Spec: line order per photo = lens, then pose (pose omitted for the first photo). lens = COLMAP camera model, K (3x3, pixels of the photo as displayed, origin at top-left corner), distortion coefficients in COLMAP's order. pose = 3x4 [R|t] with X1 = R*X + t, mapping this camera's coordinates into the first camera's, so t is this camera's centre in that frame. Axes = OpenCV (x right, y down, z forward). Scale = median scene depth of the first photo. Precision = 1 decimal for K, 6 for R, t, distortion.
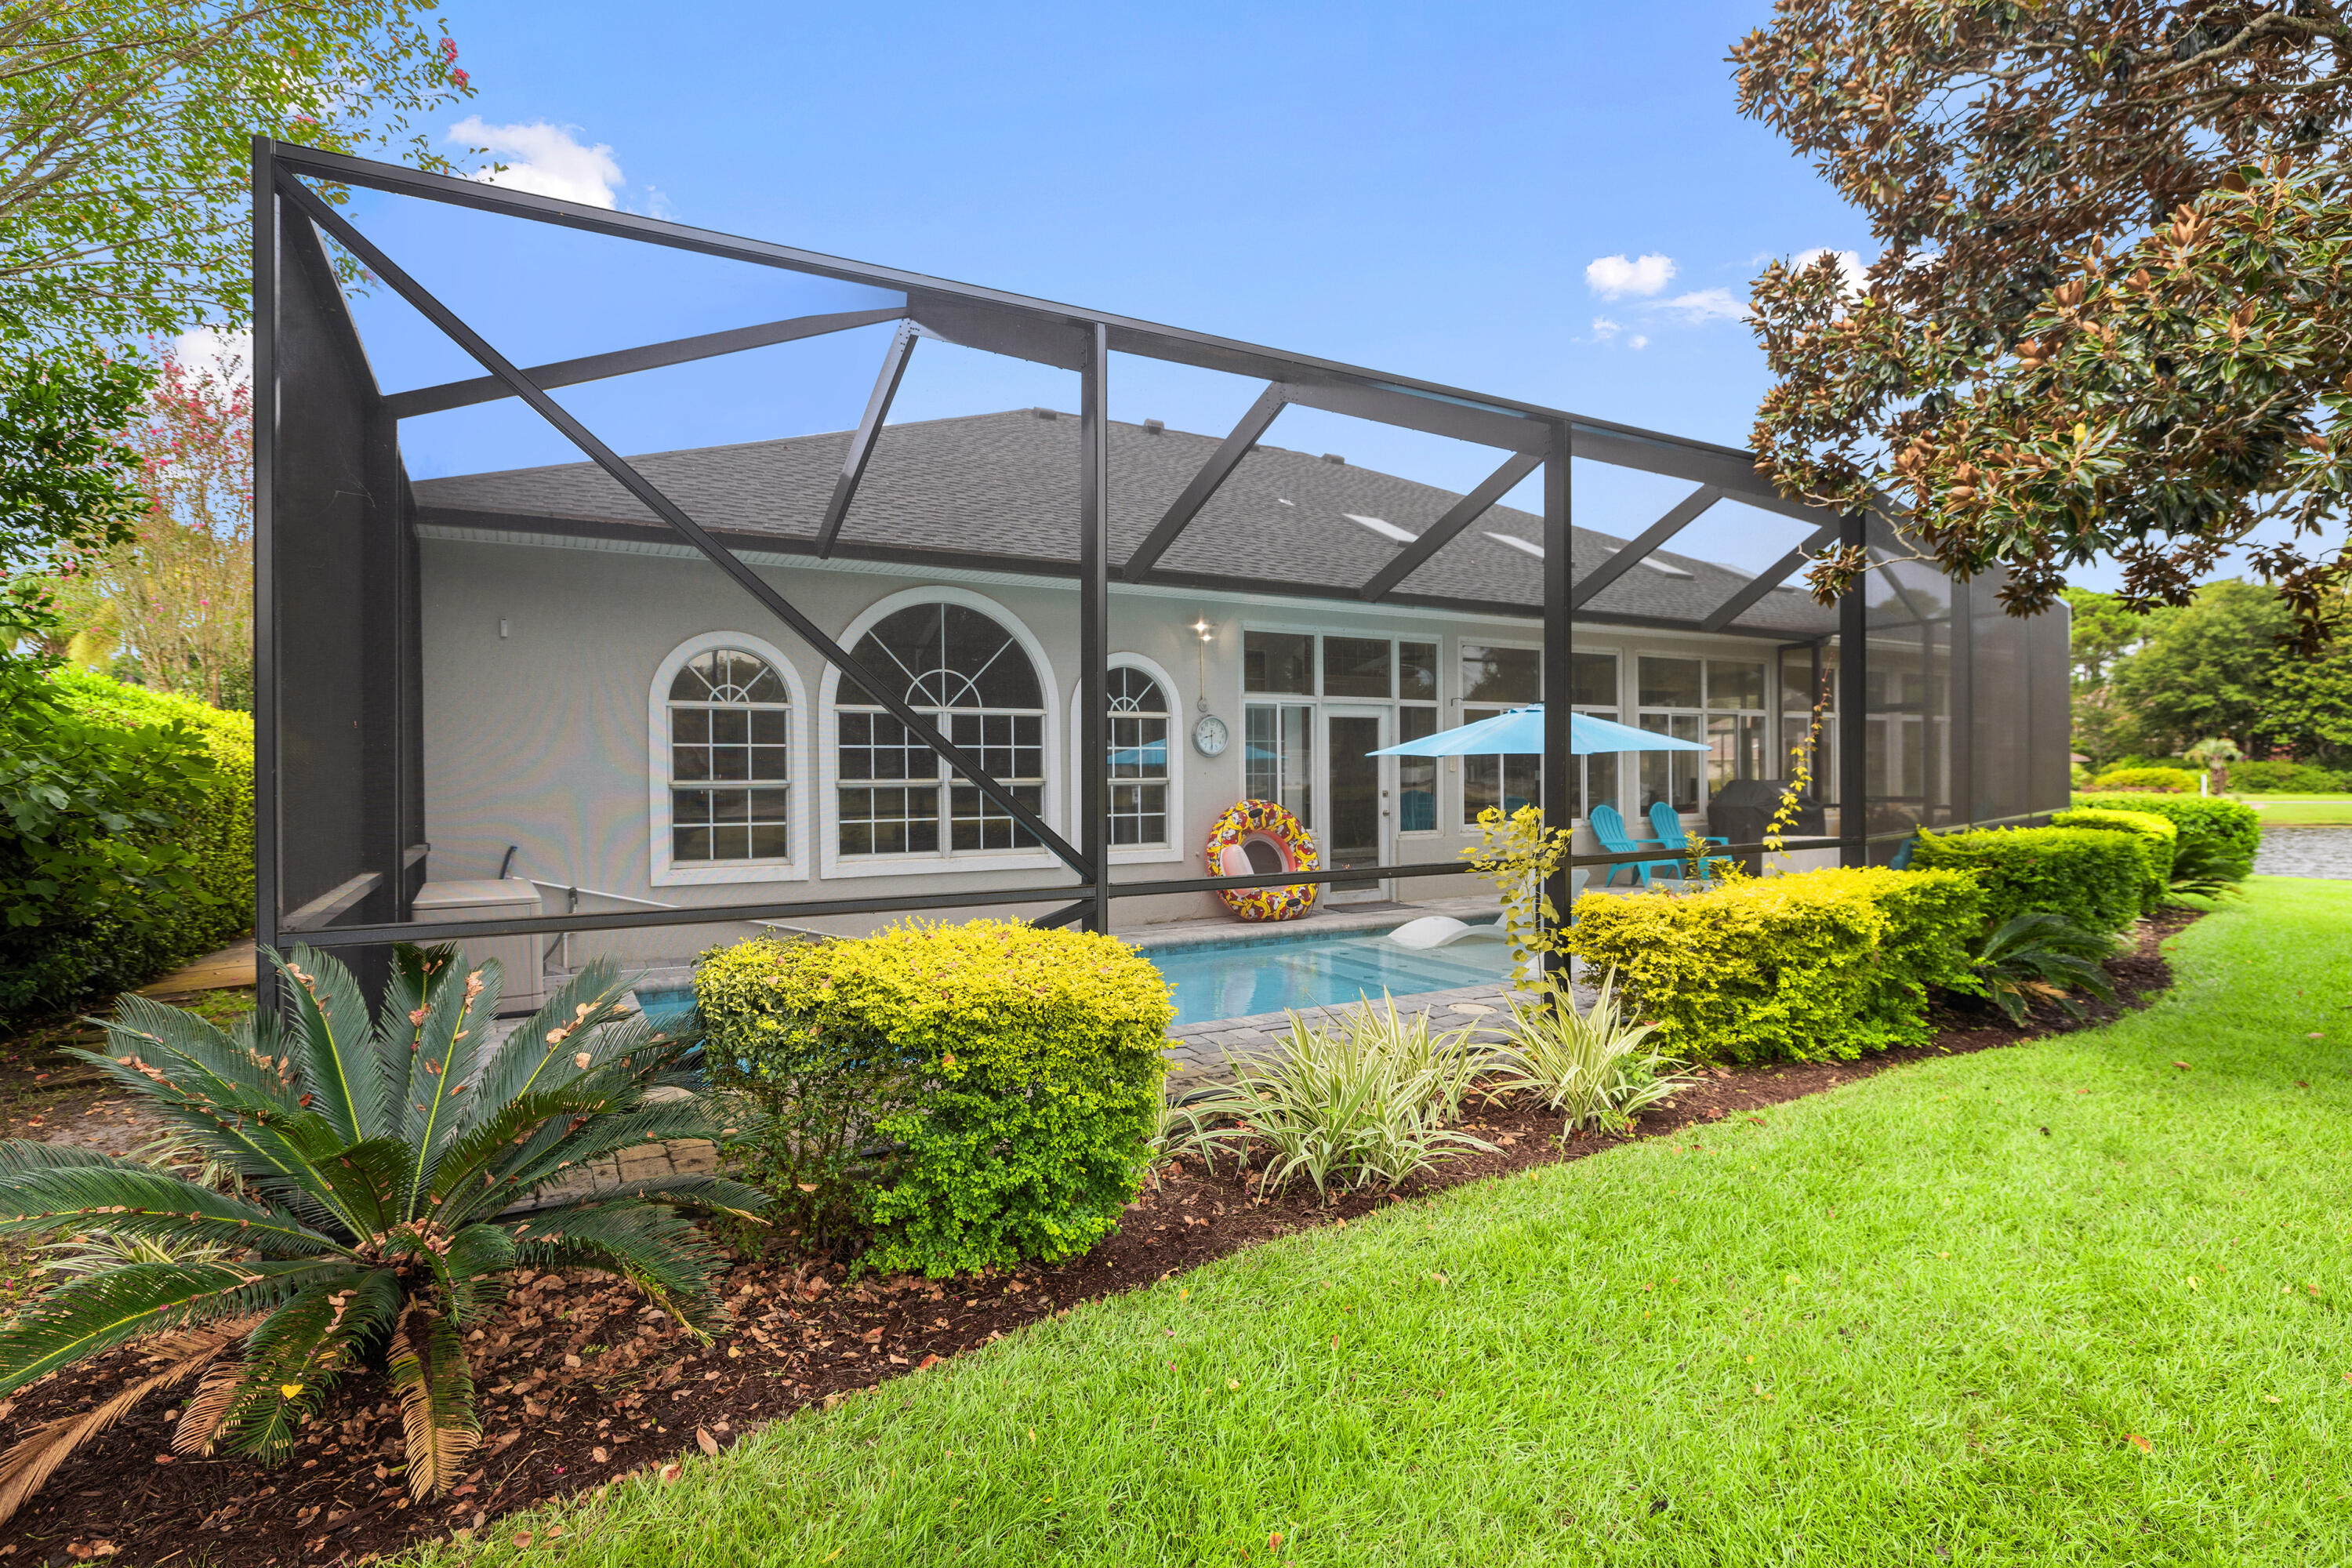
lens RADIAL K [[1005.5, 0, 1175.6], [0, 1005.5, 776.4], [0, 0, 1]] dist [-0.016148, -0.000093]
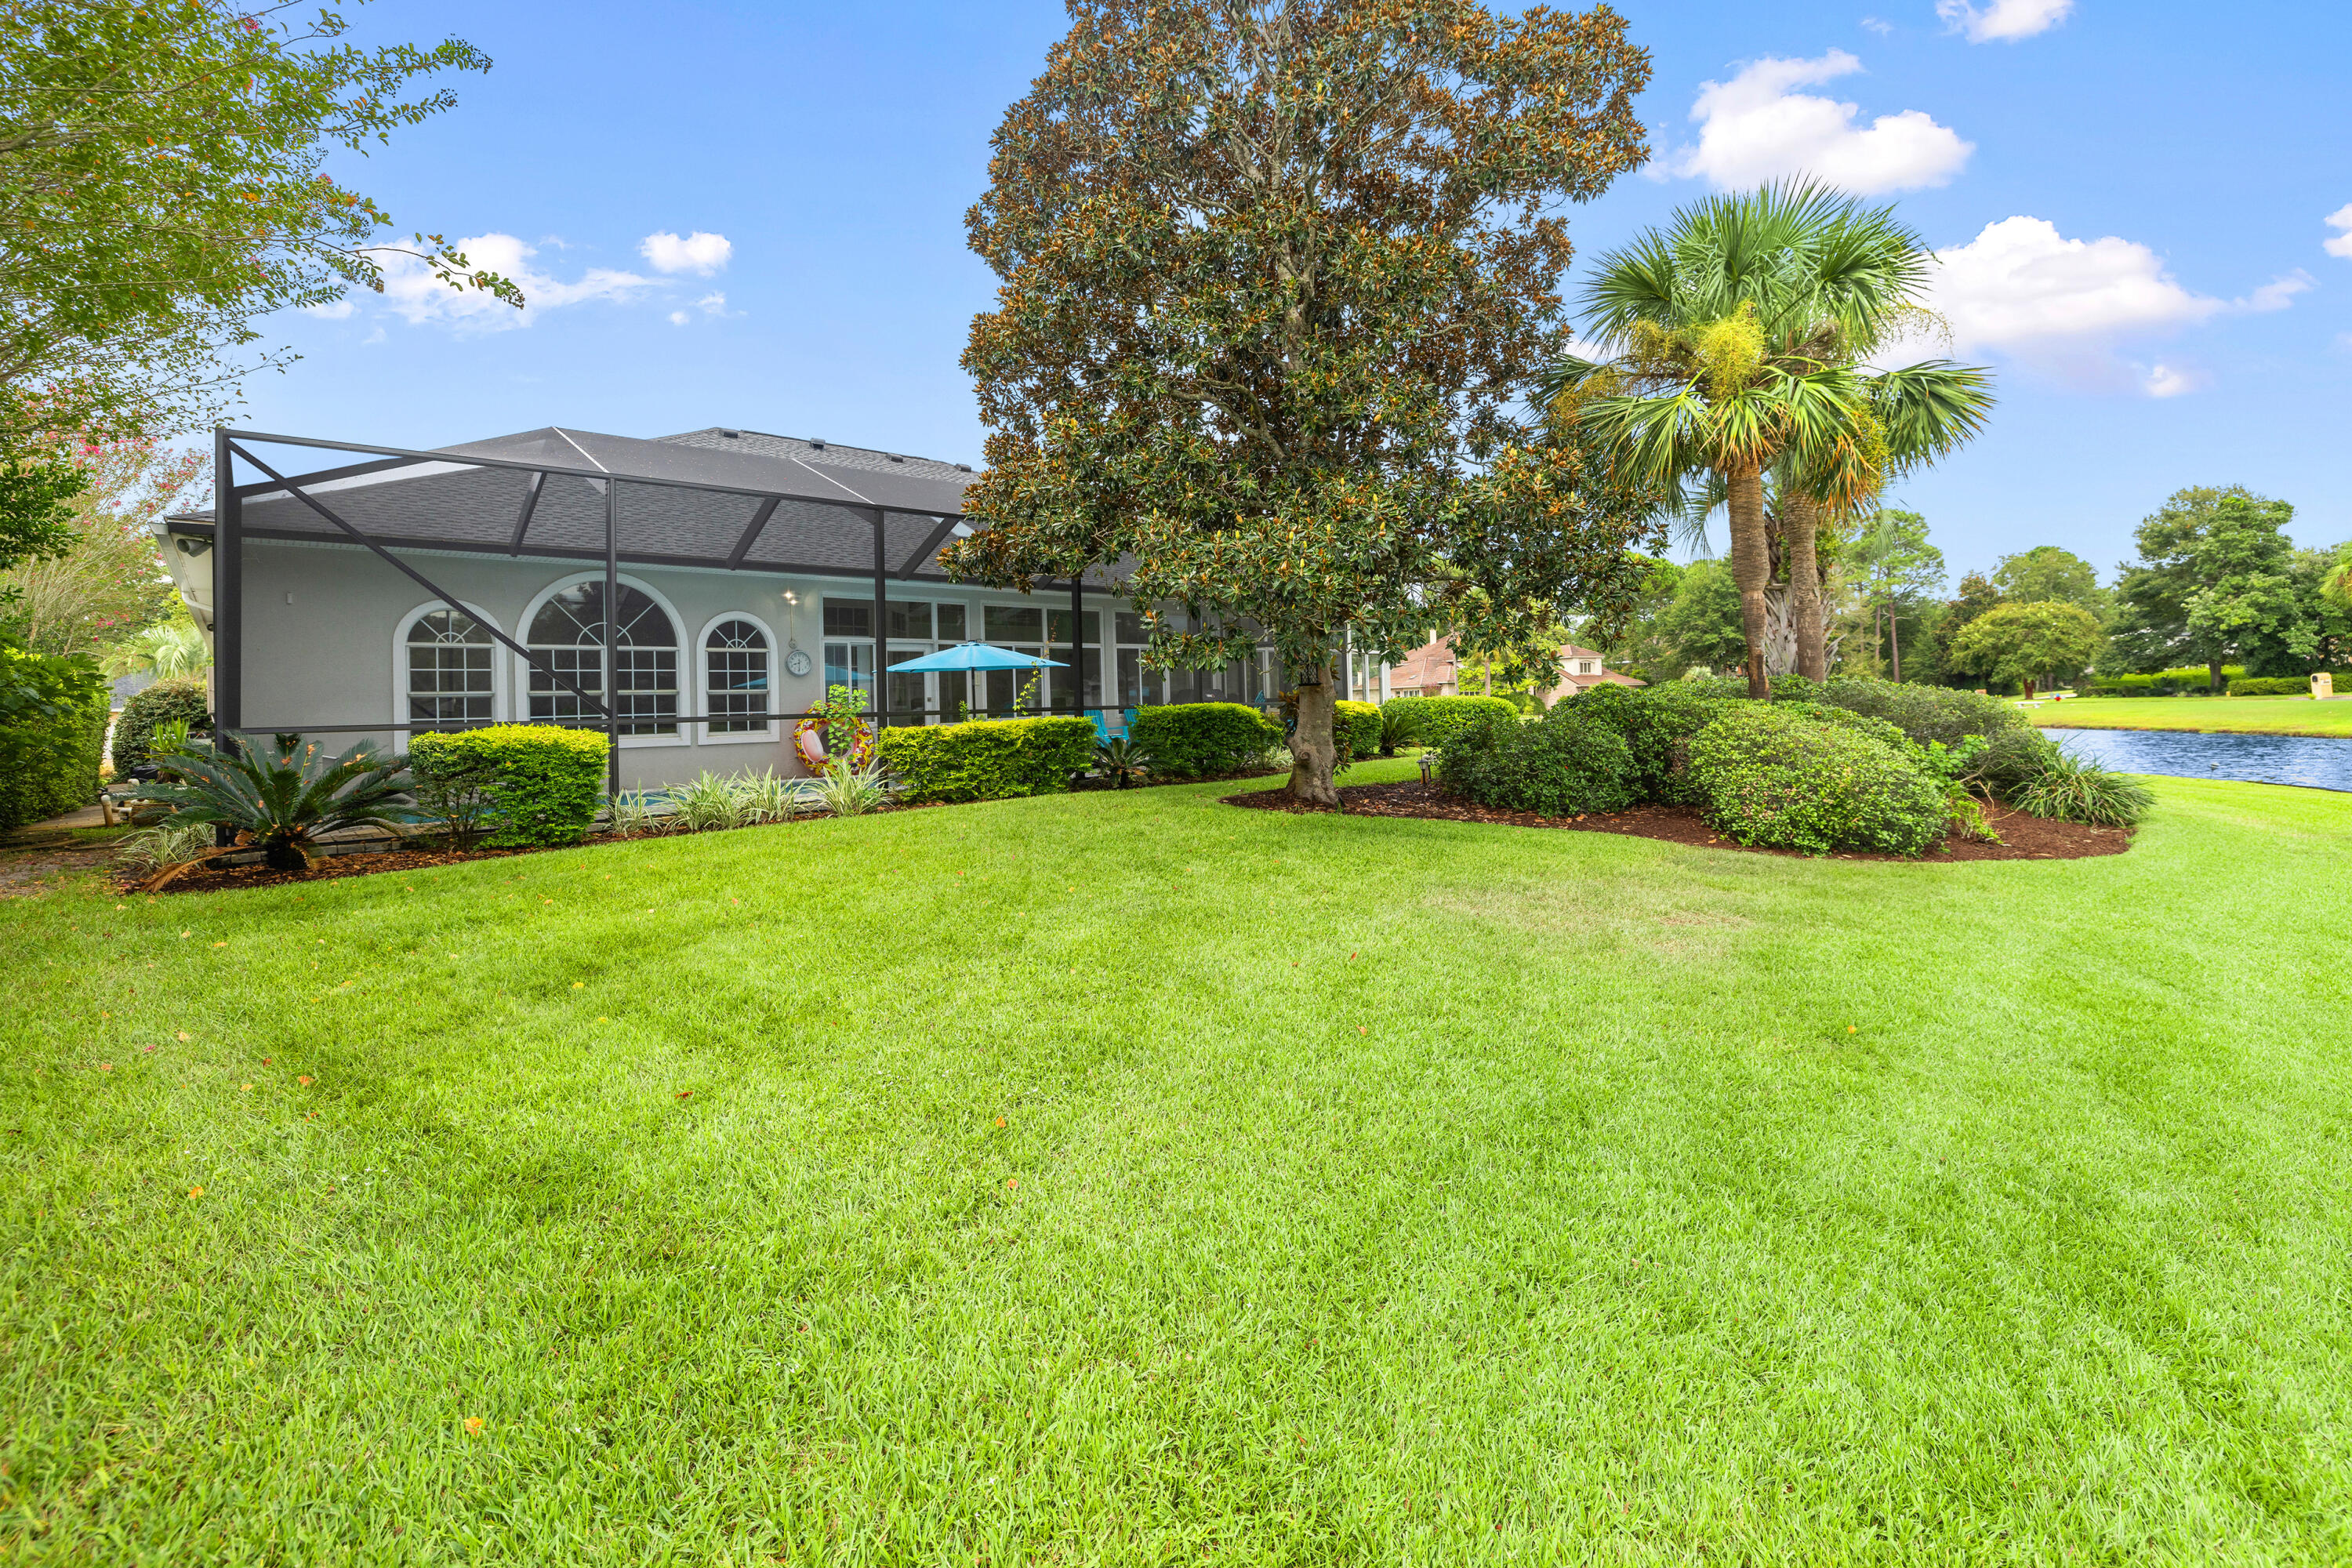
lens RADIAL K [[1002.0, 0, 1229.8], [0, 1002.0, 703.1], [0, 0, 1]] dist [-0.000202, 0.000225]
pose [[0.978806, -0.017564, 0.204033, 0.404252], [0.020964, 0.999675, -0.014511, 0.064508], [-0.203712, 0.018481, 0.978856, -0.743922]]
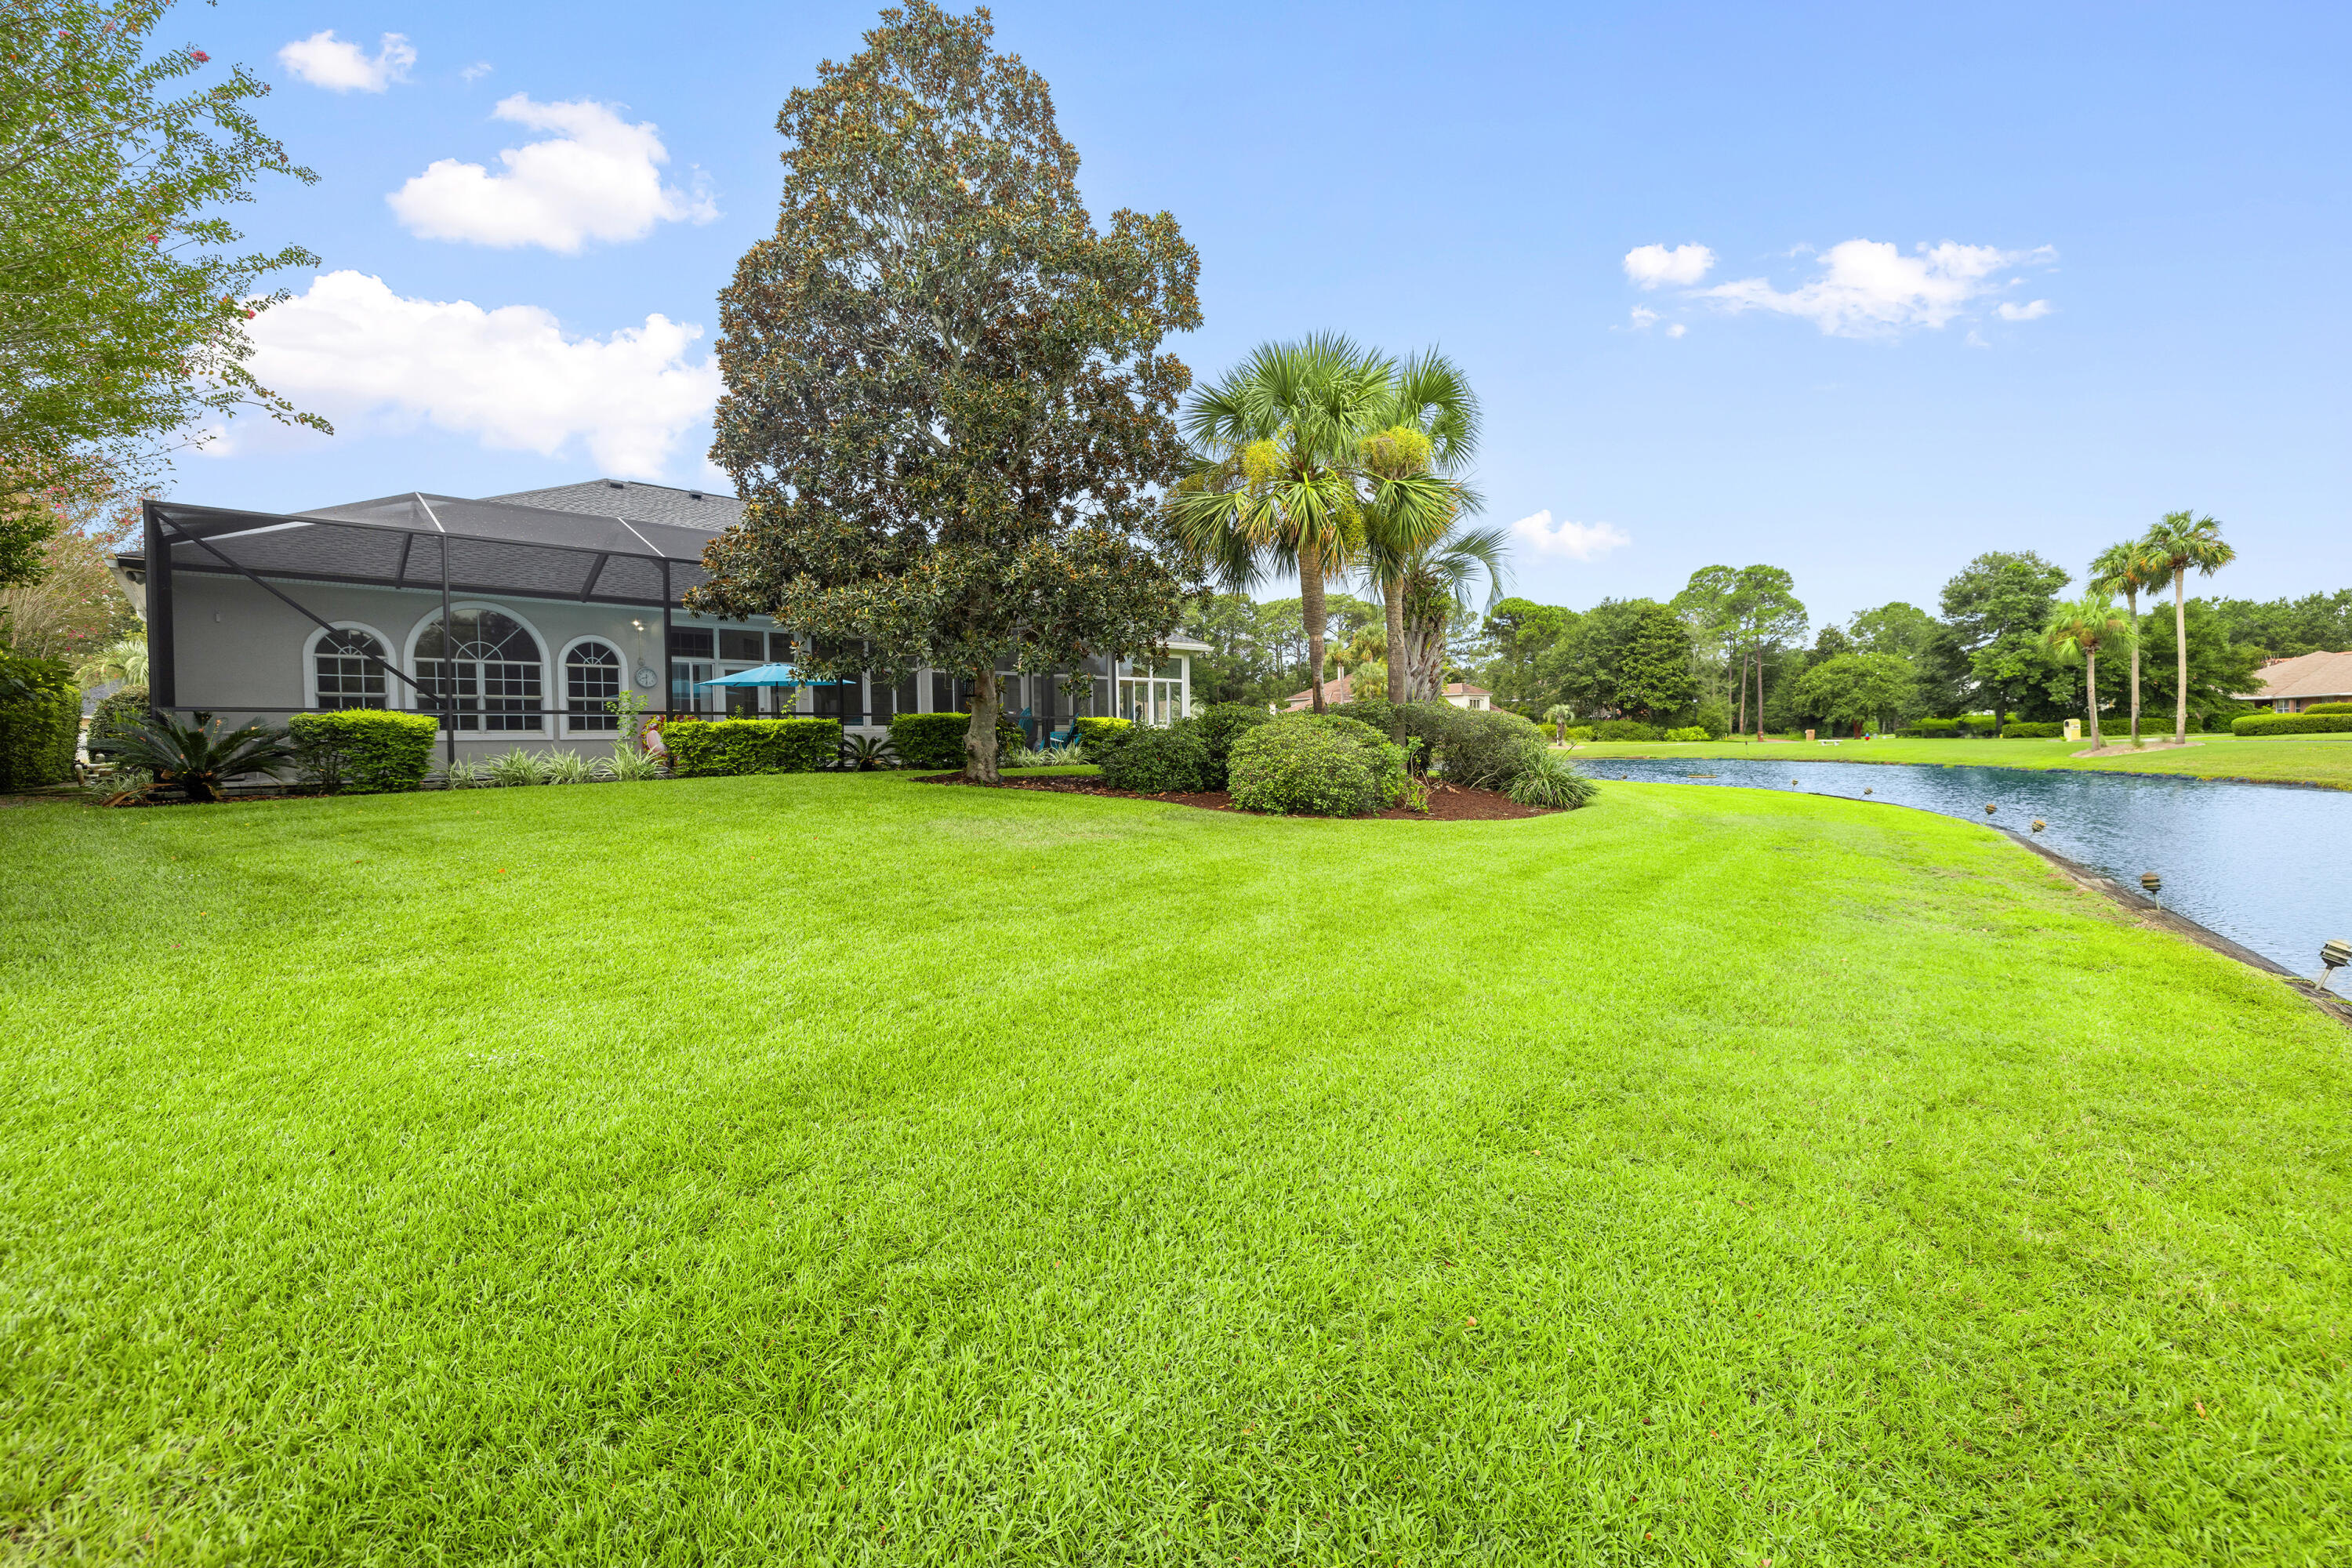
lens RADIAL K [[1002.0, 0, 1284.9], [0, 1002.0, 792.3], [0, 0, 1]] dist [-0.000202, 0.000225]
pose [[0.972396, -0.012219, 0.233015, 0.861423], [0.003799, 0.999325, 0.036550, 0.128668], [-0.233304, -0.034656, 0.971786, -1.341264]]
